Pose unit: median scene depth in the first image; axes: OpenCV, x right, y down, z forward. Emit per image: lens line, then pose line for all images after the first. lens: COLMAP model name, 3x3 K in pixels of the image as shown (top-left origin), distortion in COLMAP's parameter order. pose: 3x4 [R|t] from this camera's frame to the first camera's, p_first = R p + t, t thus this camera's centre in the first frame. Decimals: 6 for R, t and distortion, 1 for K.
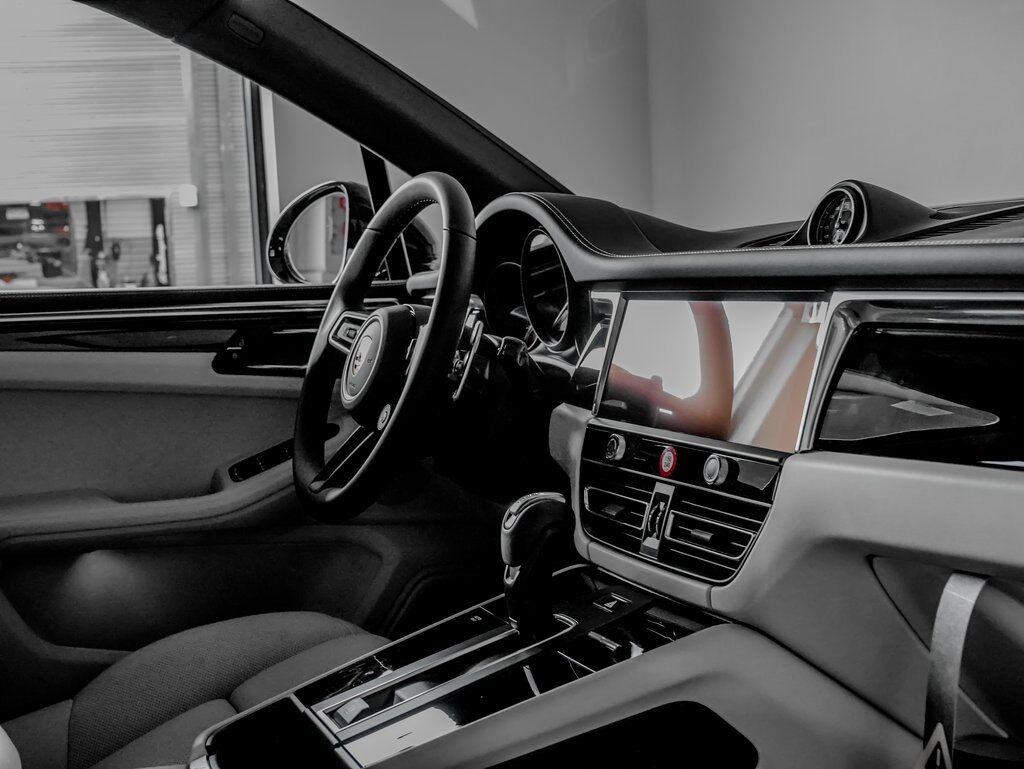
lens RADIAL K [[1248.2, 0, 511.3], [0, 1248.2, 386.5], [0, 0, 1]] dist [-0.006528, 0.000000]
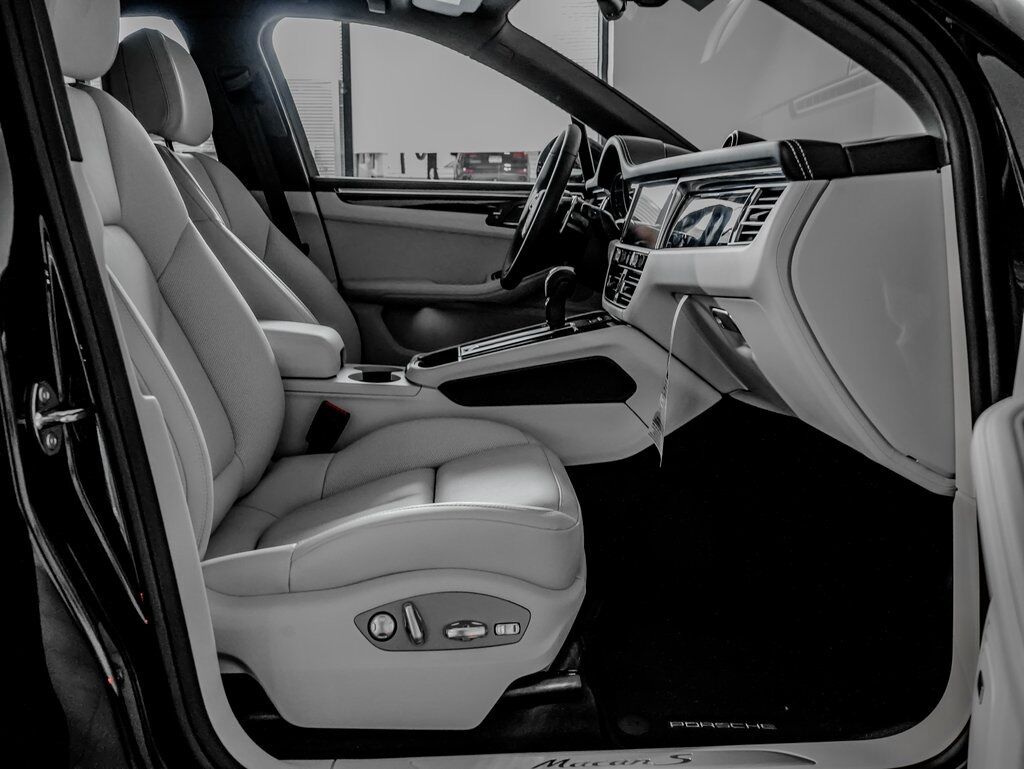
lens RADIAL K [[844.5, 0, 512.1], [0, 844.5, 382.3], [0, 0, 1]] dist [-0.014923, -0.002358]
pose [[0.936968, 0.114110, -0.330258, 0.288983], [-0.075449, 0.988946, 0.127645, 0.064540], [0.341173, -0.094681, 0.935220, -0.303359]]
